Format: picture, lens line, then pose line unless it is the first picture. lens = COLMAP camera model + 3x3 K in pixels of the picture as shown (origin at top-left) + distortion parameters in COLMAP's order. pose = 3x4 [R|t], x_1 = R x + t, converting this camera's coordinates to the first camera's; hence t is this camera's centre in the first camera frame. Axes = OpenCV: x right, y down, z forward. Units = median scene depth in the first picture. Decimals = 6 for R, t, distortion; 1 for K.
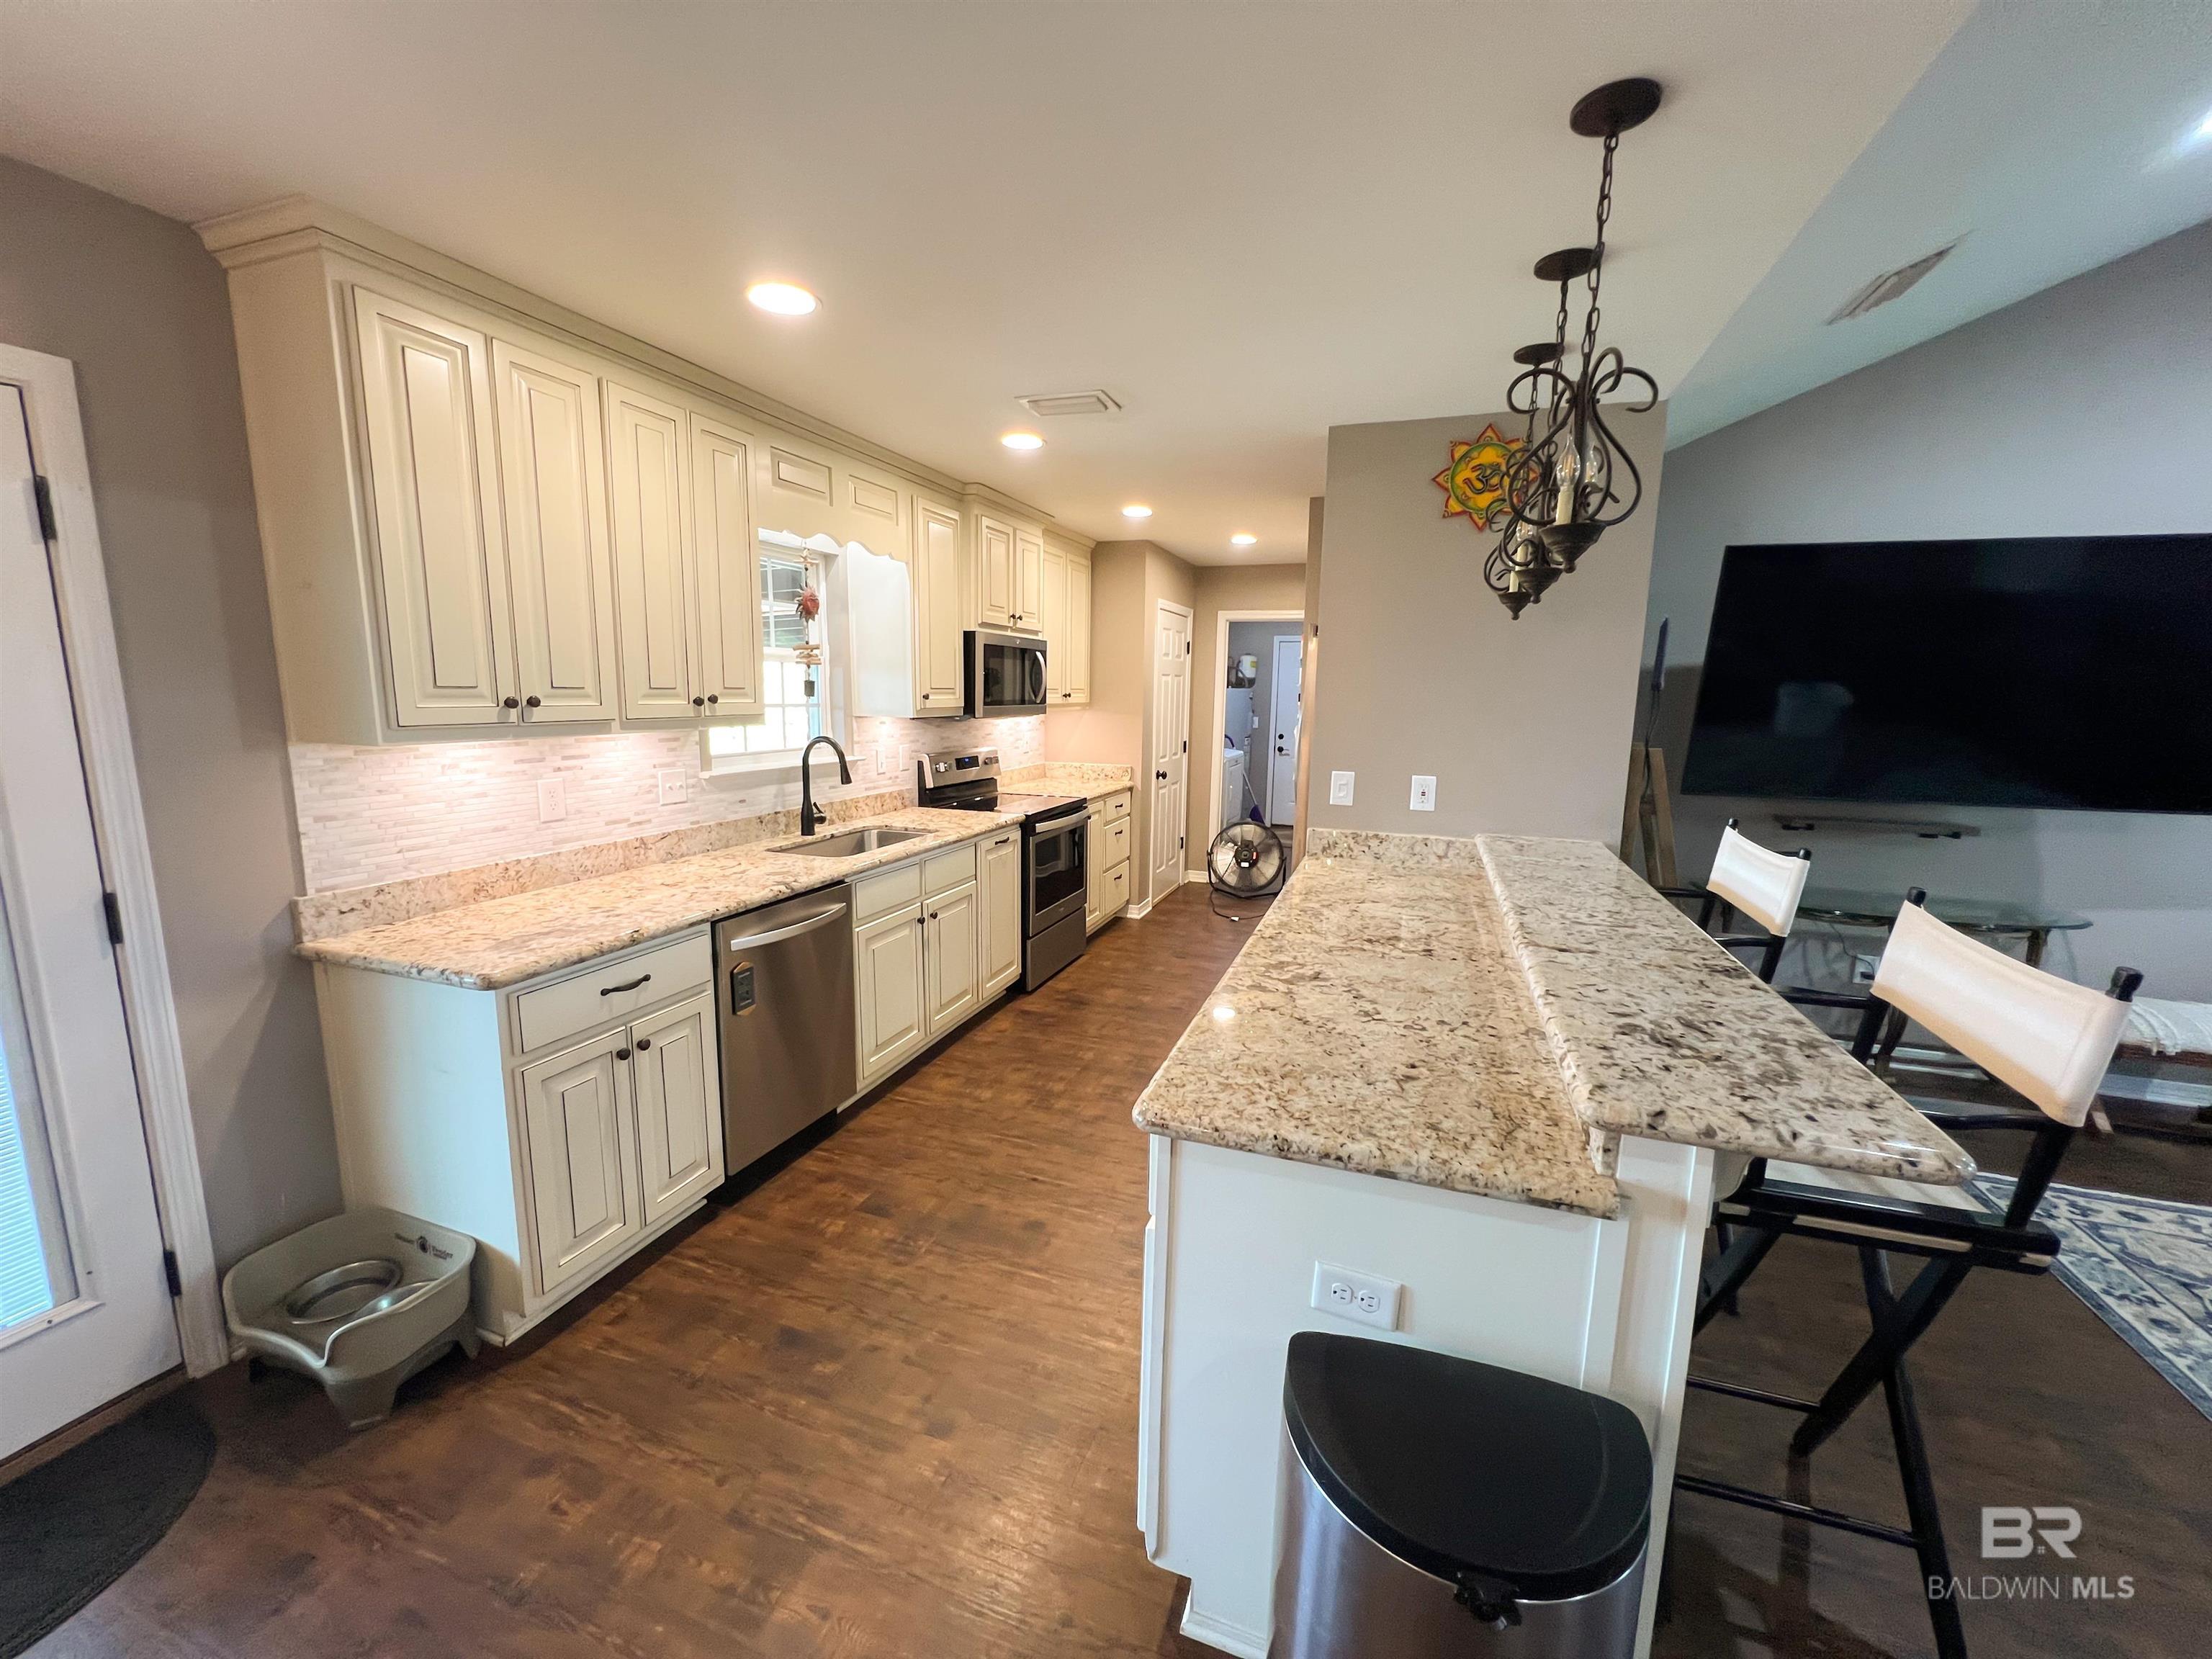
lens RADIAL K [[886.8, 0, 1100.9], [0, 886.8, 827.4], [0, 0, 1]] dist [-0.002866, -0.000385]
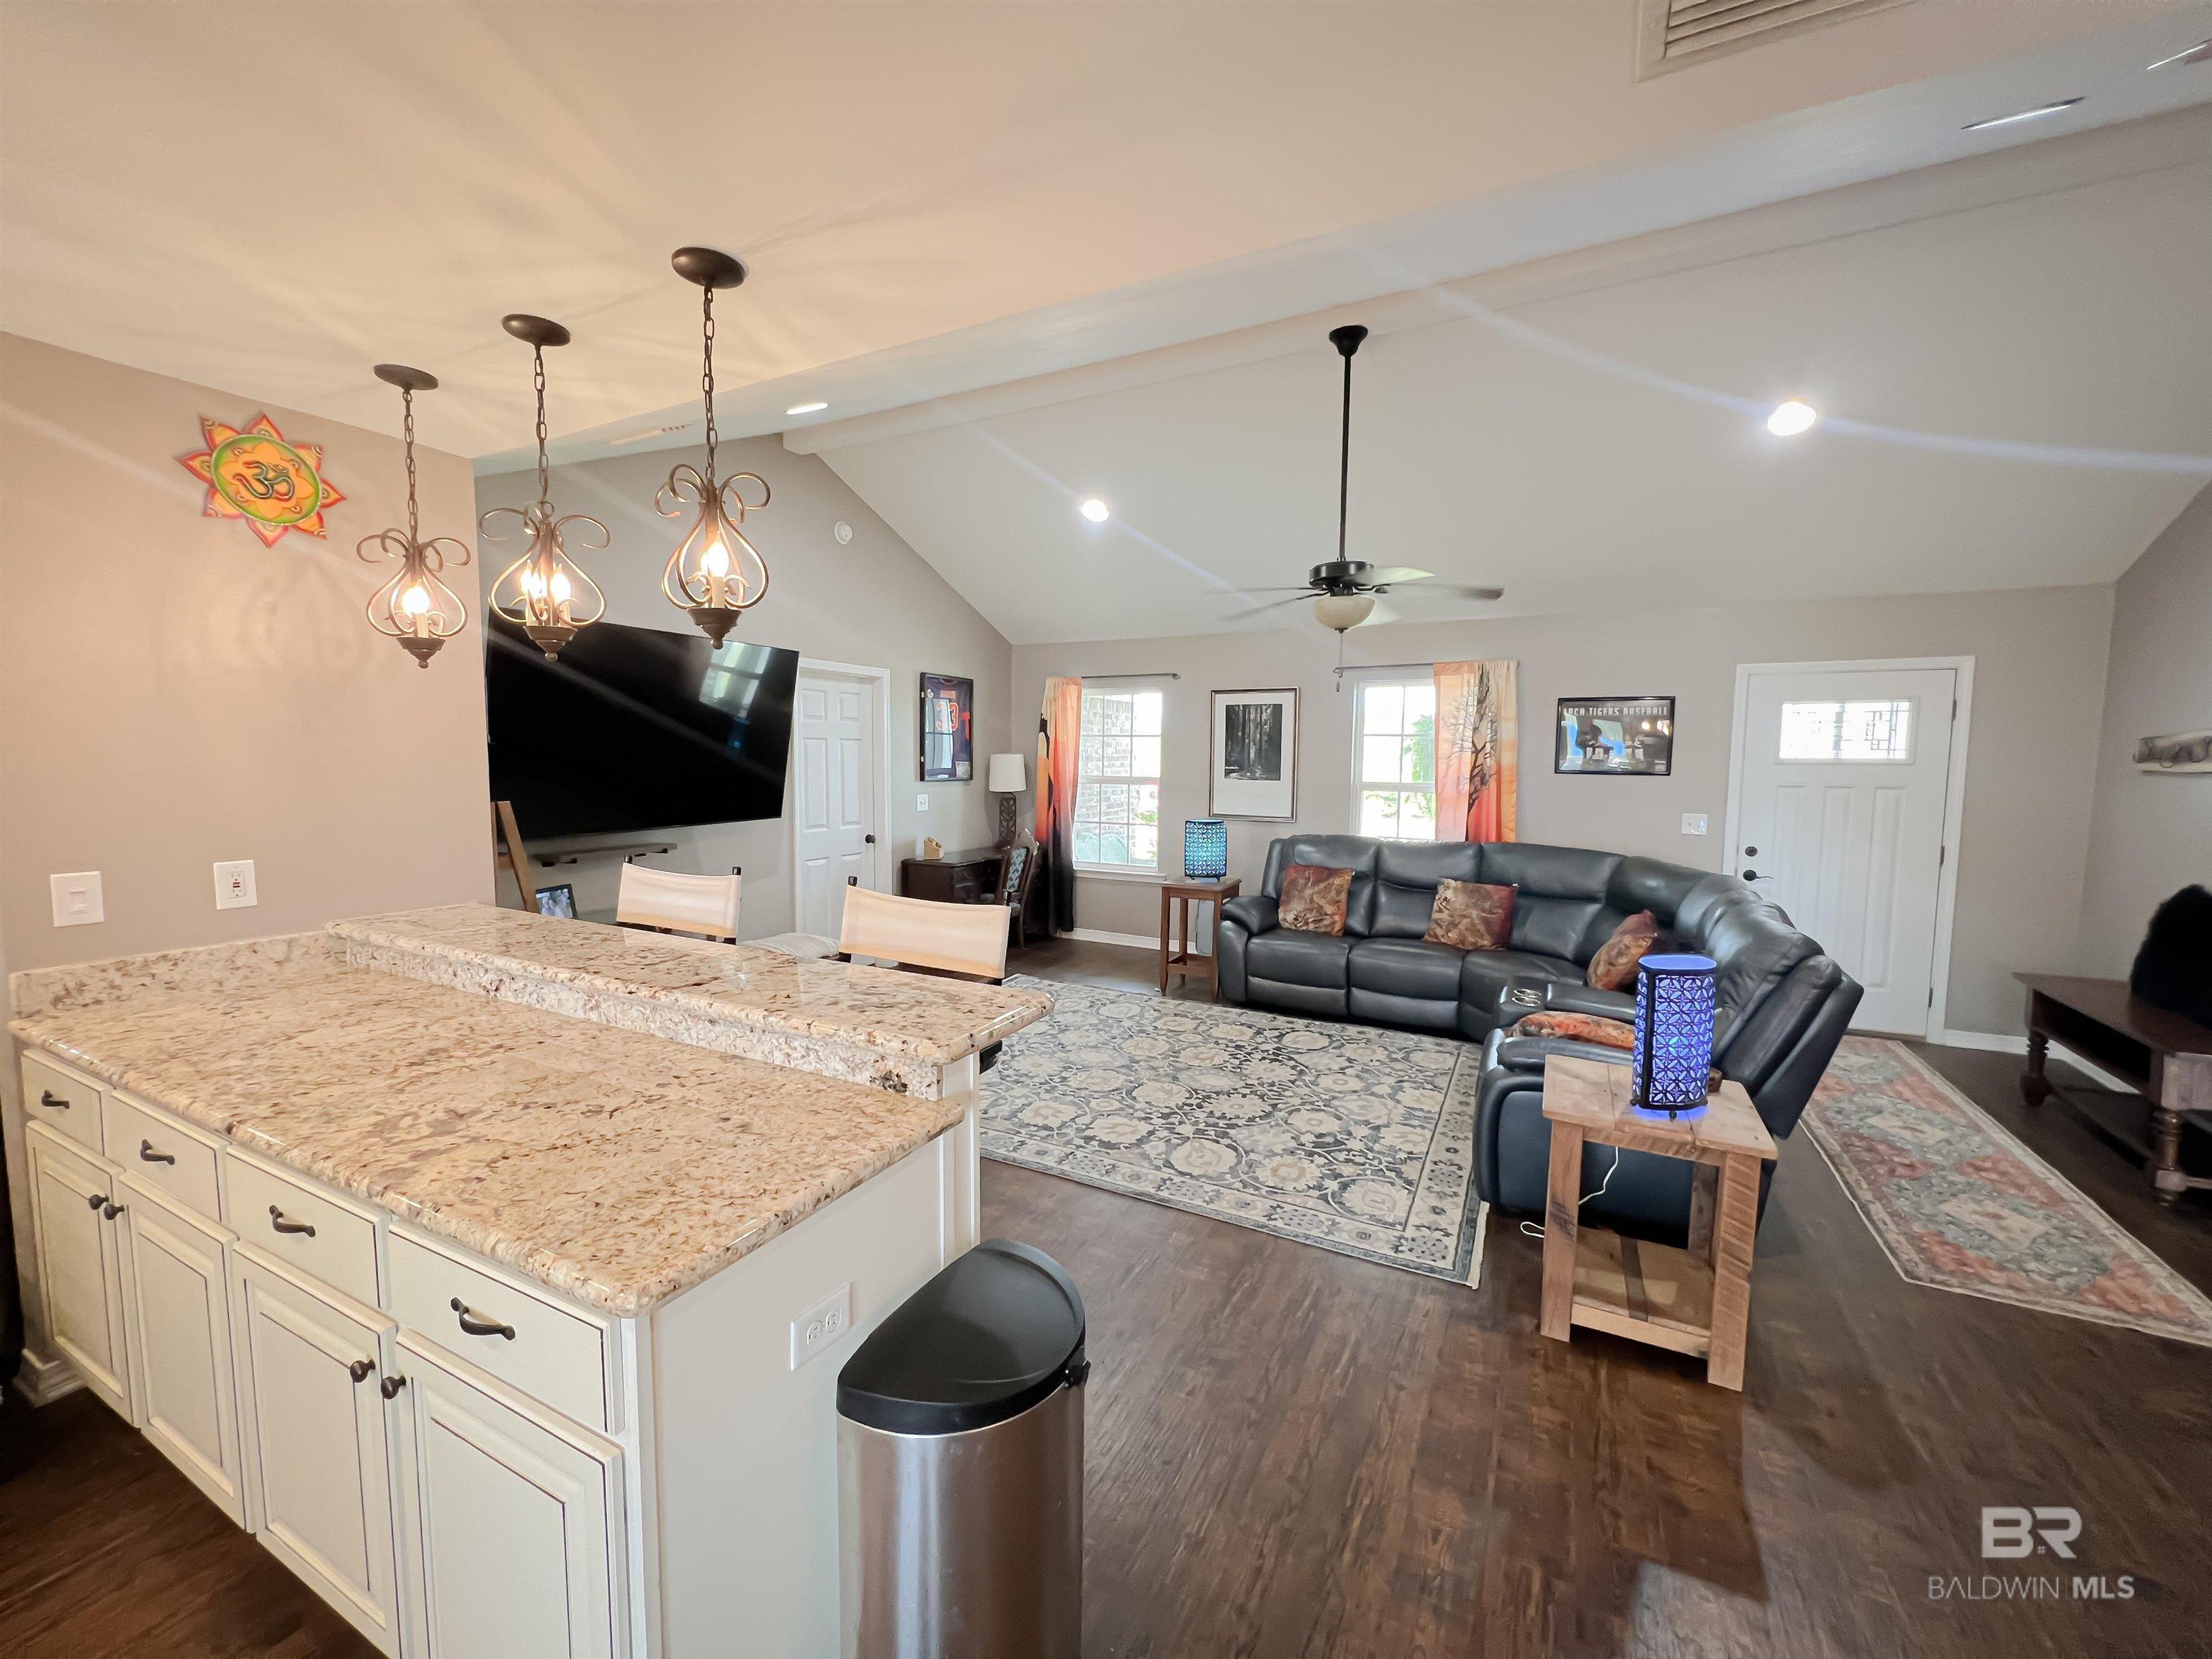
lens RADIAL K [[886.8, 0, 1105.5], [0, 886.8, 830.3], [0, 0, 1]] dist [-0.002866, -0.000385]
pose [[0.131834, -0.104470, 0.985751, -0.468571], [0.149747, 0.985118, 0.084376, -0.065751], [-0.979896, 0.136490, 0.145516, 0.315466]]
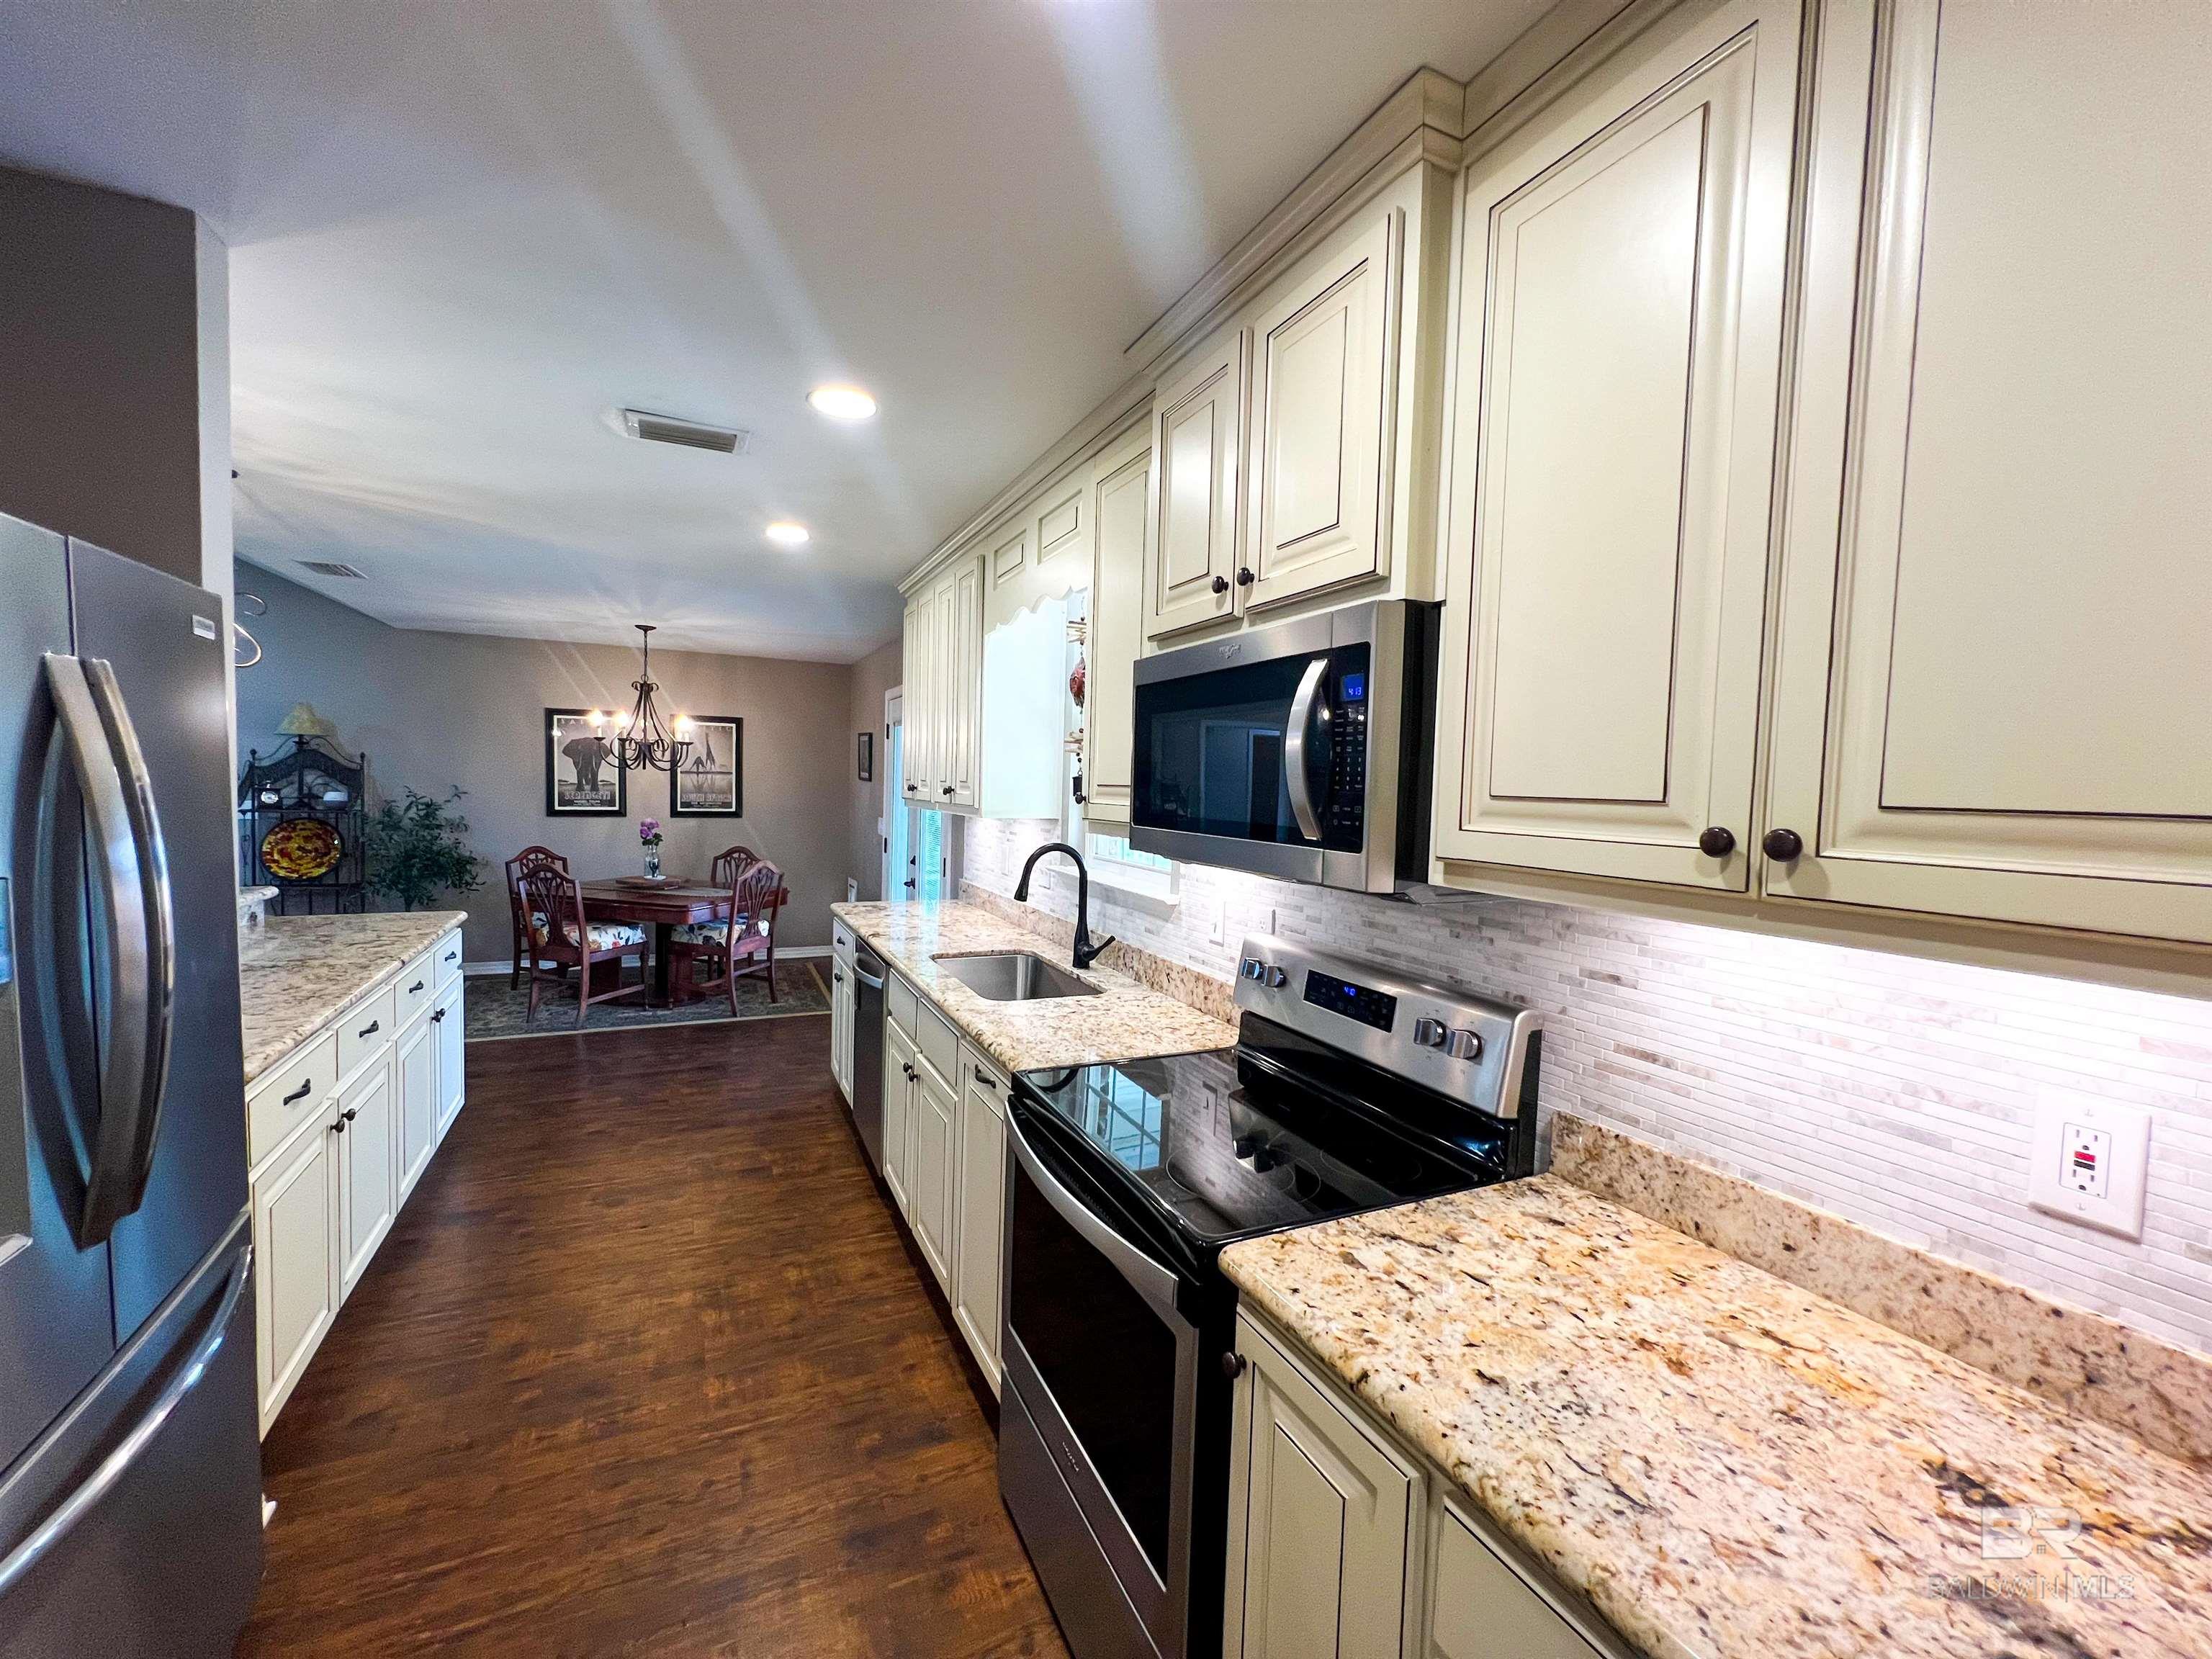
lens RADIAL K [[886.8, 0, 1096.3], [0, 886.8, 823.3], [0, 0, 1]] dist [-0.002866, -0.000385]
pose [[-0.700512, -0.010682, -0.713561, 0.293547], [-0.154390, 0.978477, 0.136919, -0.289430], [0.696740, 0.206080, -0.687083, 1.915857]]
